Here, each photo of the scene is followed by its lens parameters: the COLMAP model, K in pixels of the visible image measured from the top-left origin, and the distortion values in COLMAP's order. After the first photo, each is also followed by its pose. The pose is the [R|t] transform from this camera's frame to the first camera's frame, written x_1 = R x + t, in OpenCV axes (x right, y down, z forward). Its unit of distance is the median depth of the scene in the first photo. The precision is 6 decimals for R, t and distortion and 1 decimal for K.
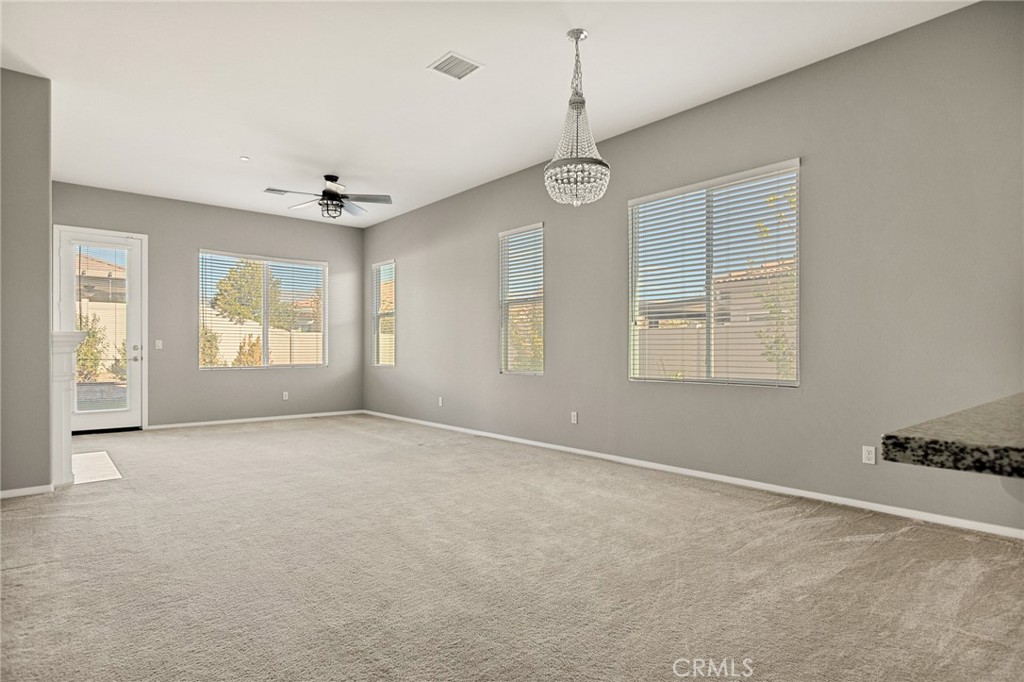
lens RADIAL K [[555.7, 0, 506.0], [0, 555.7, 349.8], [0, 0, 1]] dist [0.004885, -0.001403]
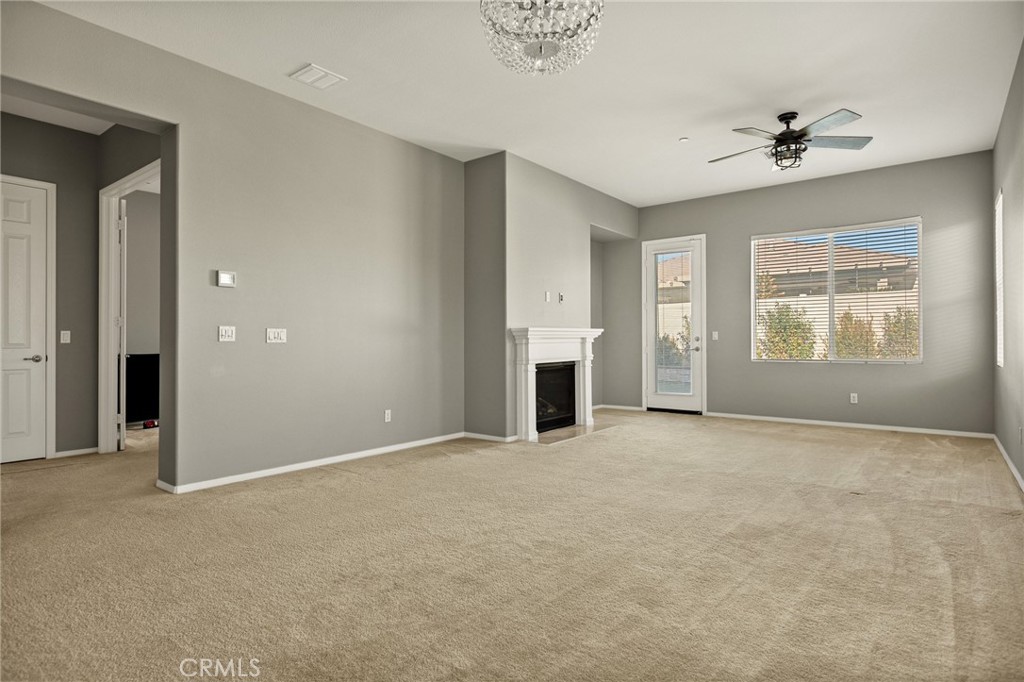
lens RADIAL K [[532.8, 0, 516.6], [0, 532.8, 331.8], [0, 0, 1]] dist [-0.005645, -0.000932]
pose [[0.204650, -0.017438, -0.978680, 0.363699], [0.003133, 0.999848, -0.017160, -0.001152], [0.978830, 0.000446, 0.204674, 0.553333]]
